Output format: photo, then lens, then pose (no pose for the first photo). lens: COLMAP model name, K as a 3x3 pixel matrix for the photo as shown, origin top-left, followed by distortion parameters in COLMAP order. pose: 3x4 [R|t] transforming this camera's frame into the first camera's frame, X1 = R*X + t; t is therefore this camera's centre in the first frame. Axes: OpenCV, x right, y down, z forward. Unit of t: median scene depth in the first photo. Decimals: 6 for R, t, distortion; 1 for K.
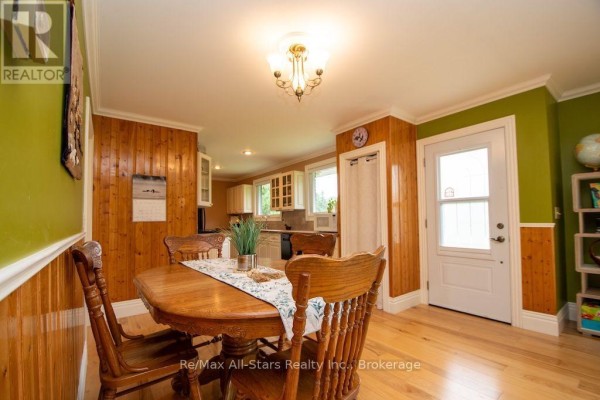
lens RADIAL K [[268.3, 0, 299.7], [0, 268.3, 210.1], [0, 0, 1]] dist [-0.001318, -0.000778]
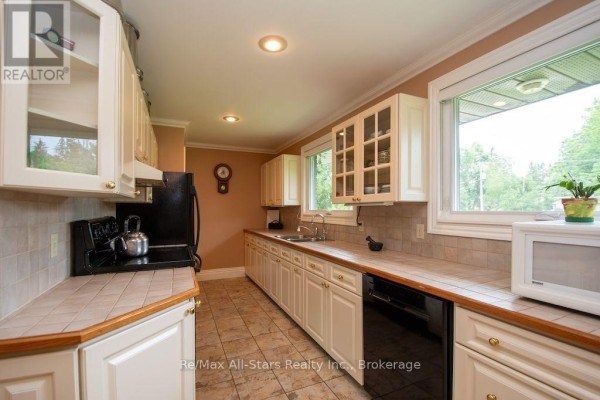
lens RADIAL K [[268.8, 0, 297.8], [0, 268.8, 211.1], [0, 0, 1]] dist [-0.000147, -0.000701]
pose [[0.974286, 0.015809, -0.224759, -0.069685], [-0.005206, 0.998849, 0.047689, -0.006861], [0.225254, -0.045293, 0.973247, 0.600628]]
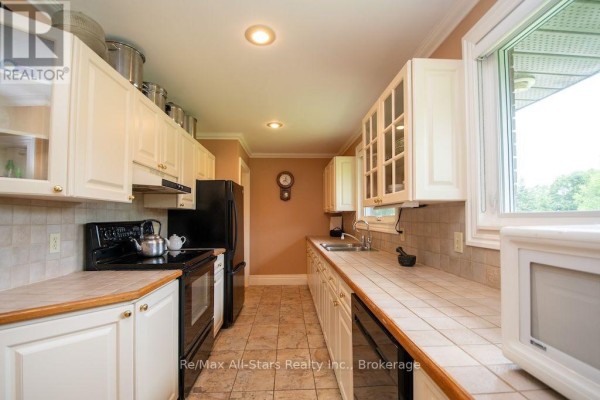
lens RADIAL K [[268.3, 0, 299.7], [0, 268.3, 210.1], [0, 0, 1]] dist [-0.001318, -0.000778]
pose [[0.824124, -0.003658, -0.566397, 0.037199], [0.012220, 0.999861, 0.011323, 0.001277], [0.566277, -0.016253, 0.824054, 0.693484]]
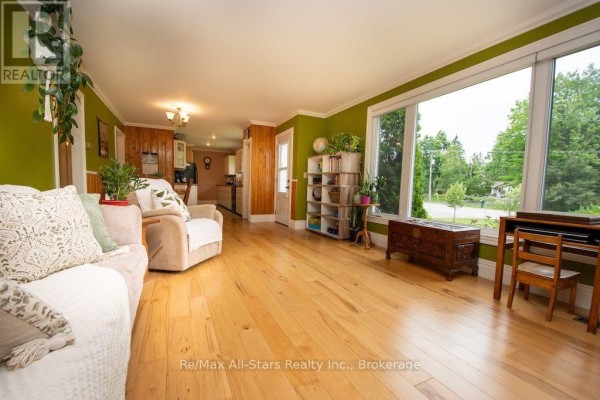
lens RADIAL K [[273.6, 0, 299.7], [0, 273.6, 209.9], [0, 0, 1]] dist [-0.001165, -0.000905]
pose [[0.974226, 0.060329, -0.217358, 0.685645], [-0.034744, 0.992206, 0.119667, 0.012767], [0.222883, -0.109031, 0.968729, -0.551293]]
